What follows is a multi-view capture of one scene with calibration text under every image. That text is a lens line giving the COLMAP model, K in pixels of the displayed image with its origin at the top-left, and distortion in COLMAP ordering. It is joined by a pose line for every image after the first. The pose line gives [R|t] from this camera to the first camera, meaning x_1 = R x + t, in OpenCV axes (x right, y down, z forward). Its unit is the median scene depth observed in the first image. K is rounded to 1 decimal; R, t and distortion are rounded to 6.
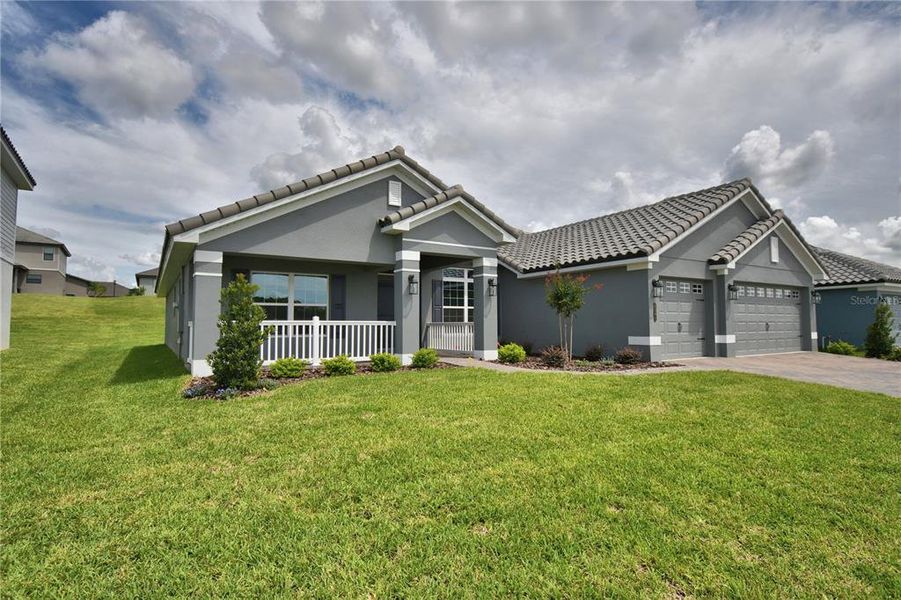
lens RADIAL K [[402.0, 0, 449.3], [0, 402.0, 302.5], [0, 0, 1]] dist [0.009209, -0.016753]
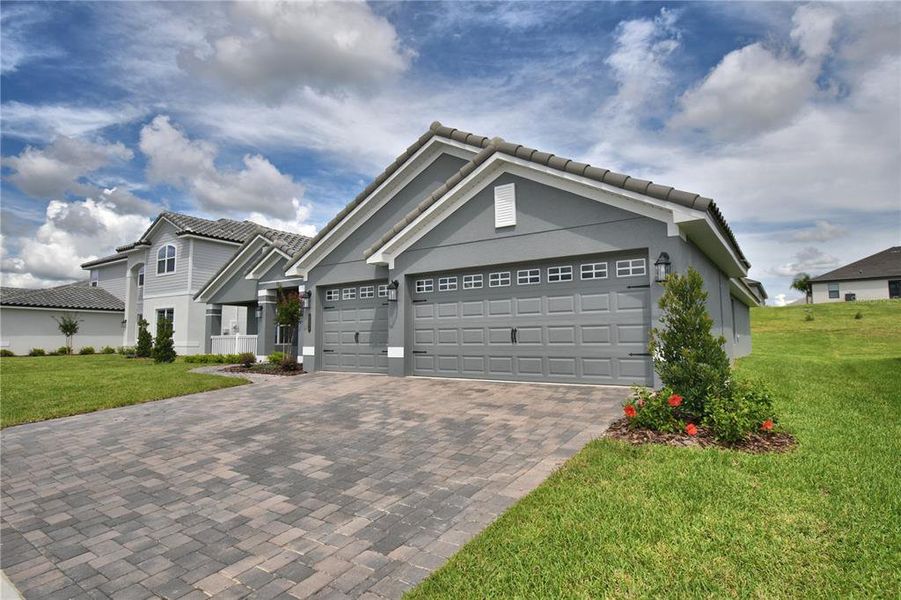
lens RADIAL K [[402.0, 0, 449.3], [0, 402.0, 302.5], [0, 0, 1]] dist [0.009209, -0.016753]
pose [[0.525489, -0.078740, -0.847149, 1.526082], [0.058961, 0.996685, -0.056065, 0.048926], [0.848755, -0.020488, 0.528389, 0.744600]]
